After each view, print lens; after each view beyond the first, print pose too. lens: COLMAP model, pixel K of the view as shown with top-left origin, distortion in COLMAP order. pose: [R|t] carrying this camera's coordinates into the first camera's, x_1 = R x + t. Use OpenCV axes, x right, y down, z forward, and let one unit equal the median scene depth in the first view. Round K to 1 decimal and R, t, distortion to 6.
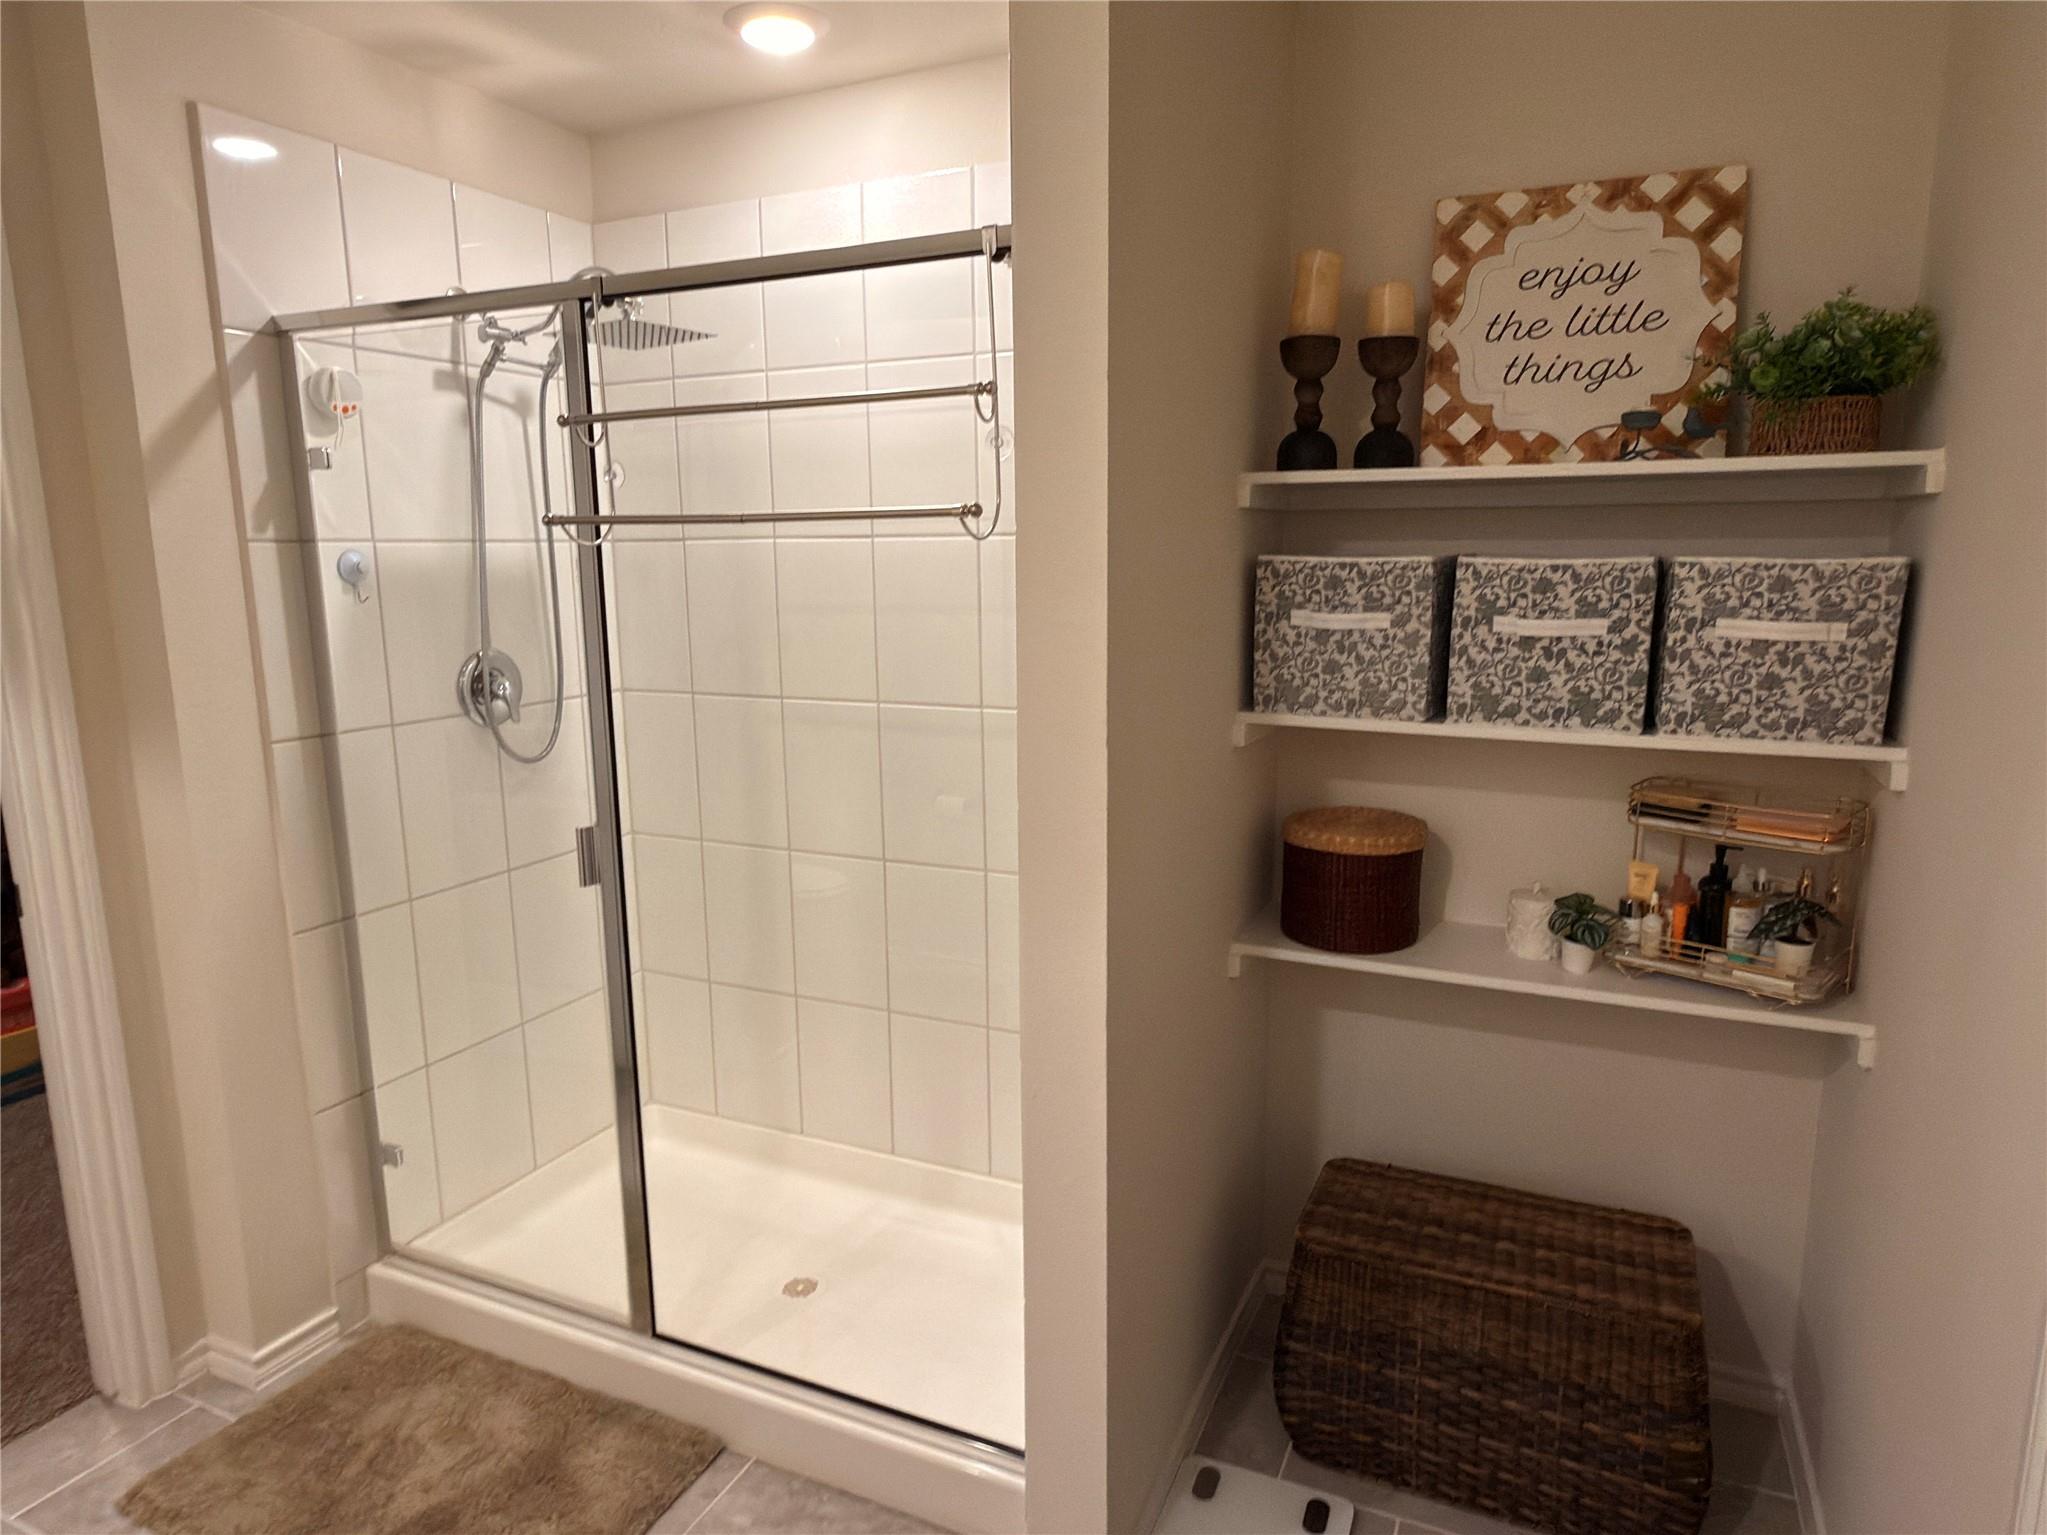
lens RADIAL K [[1249.6, 0, 1023.6], [0, 1249.6, 764.2], [0, 0, 1]] dist [0.001703, 0.000877]
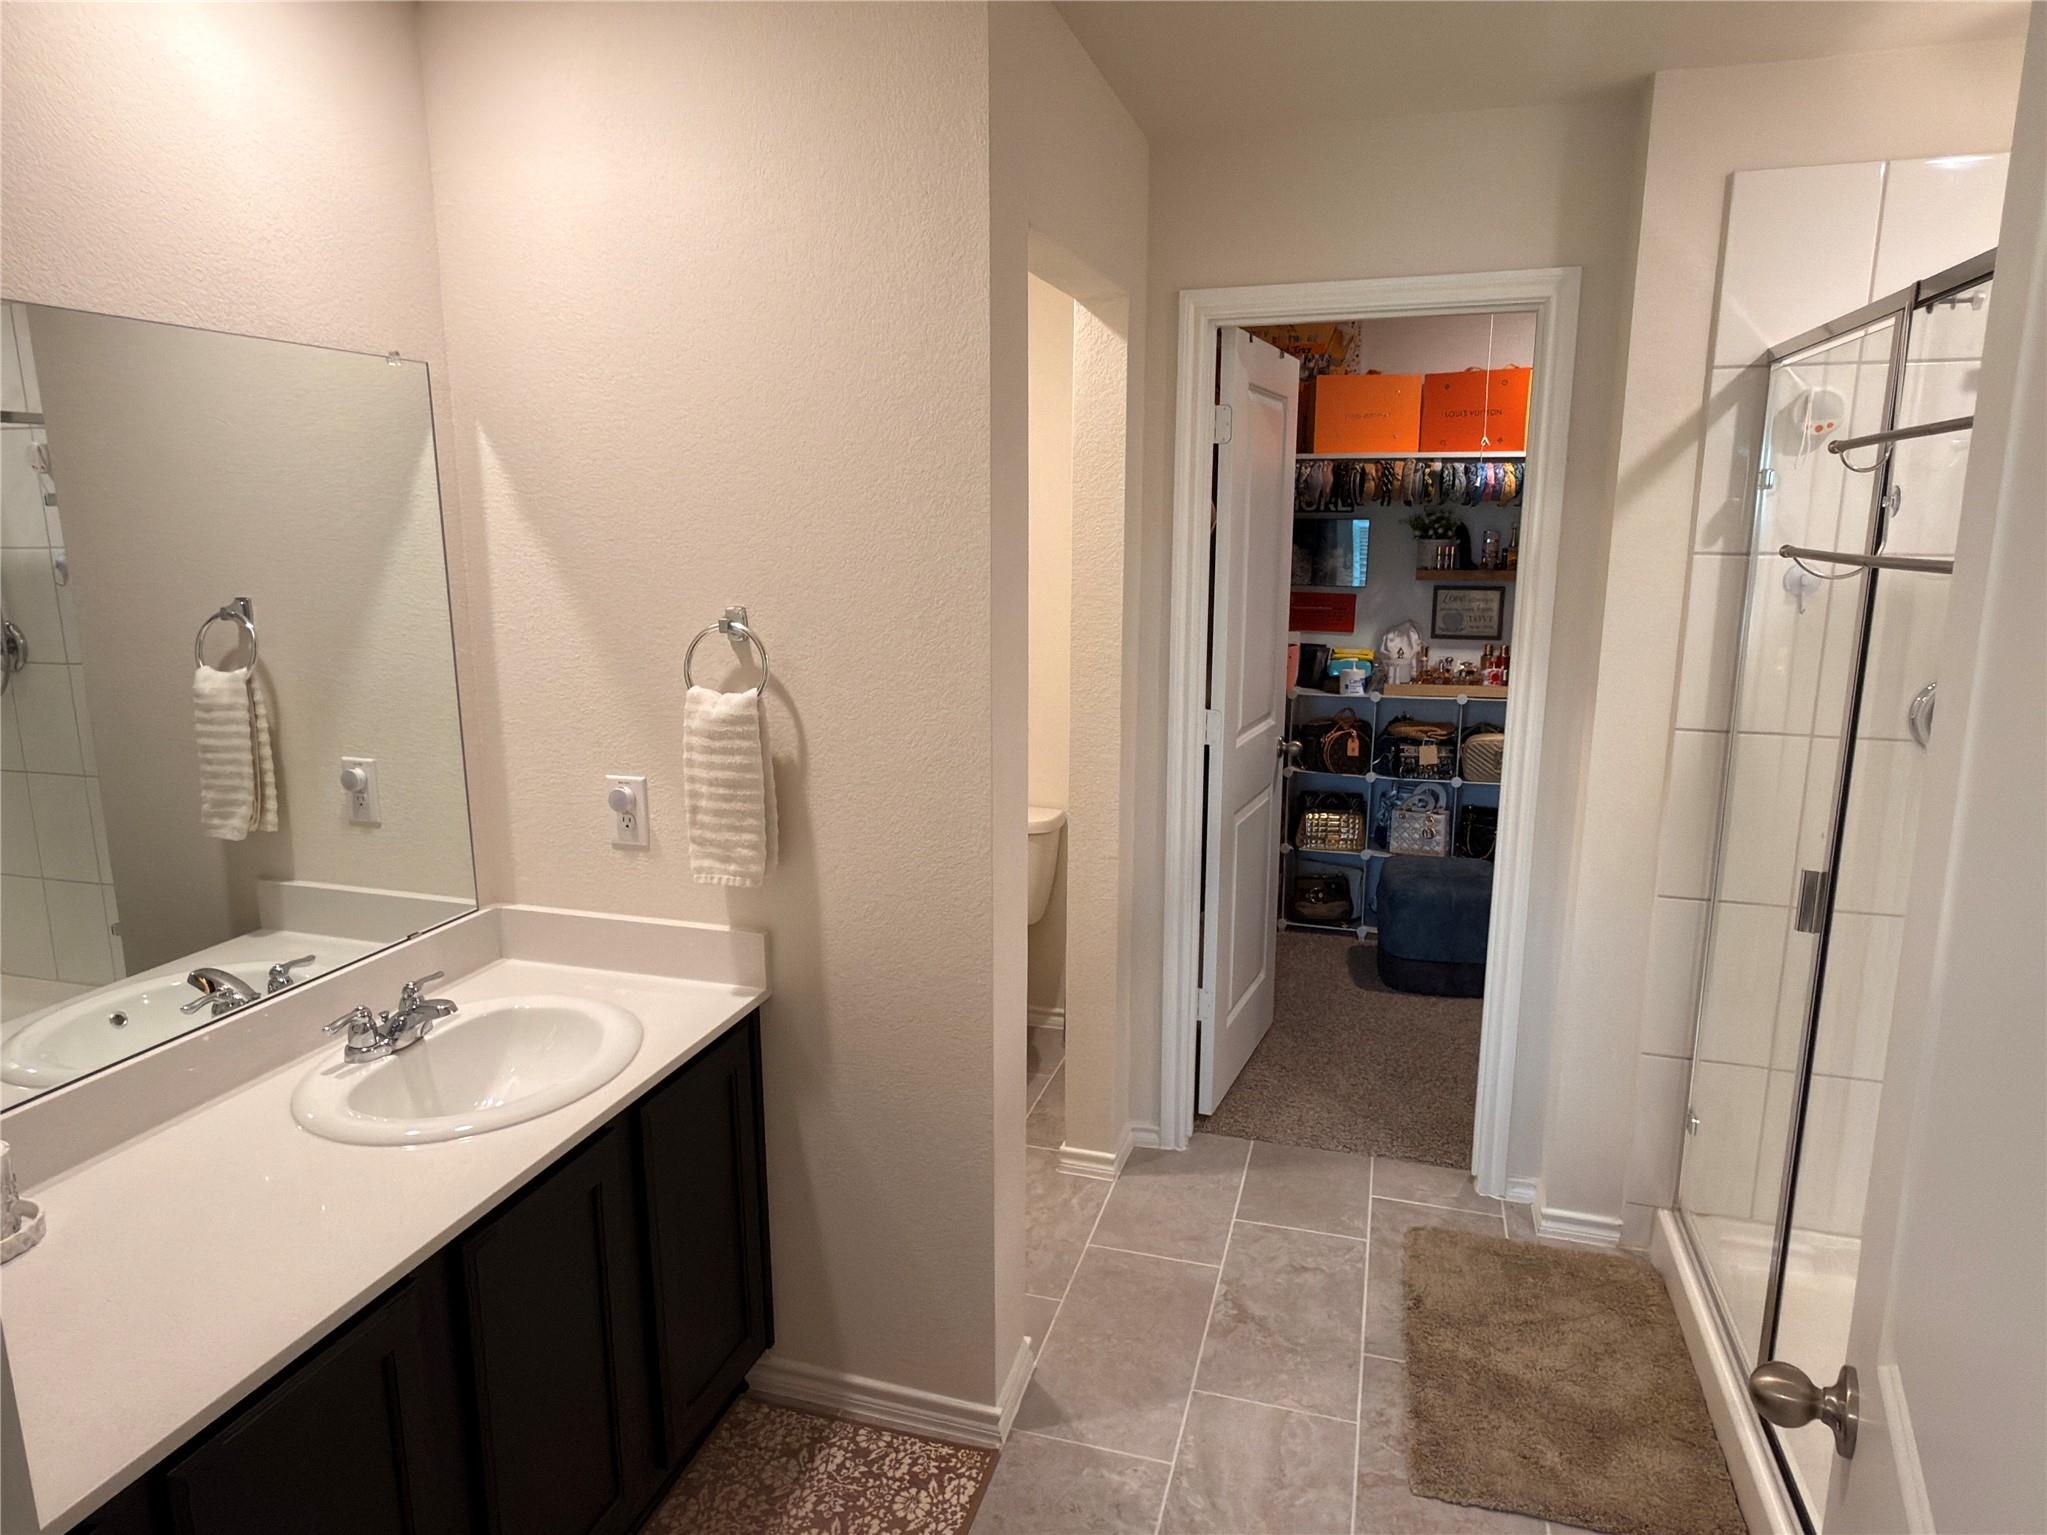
lens RADIAL K [[1249.6, 0, 1020.0], [0, 1249.6, 772.3], [0, 0, 1]] dist [0.001703, 0.000877]
pose [[0.128202, 0.199865, -0.971400, 0.449381], [-0.176594, 0.968430, 0.175948, -0.075294], [0.975899, 0.148987, 0.159450, 0.239598]]
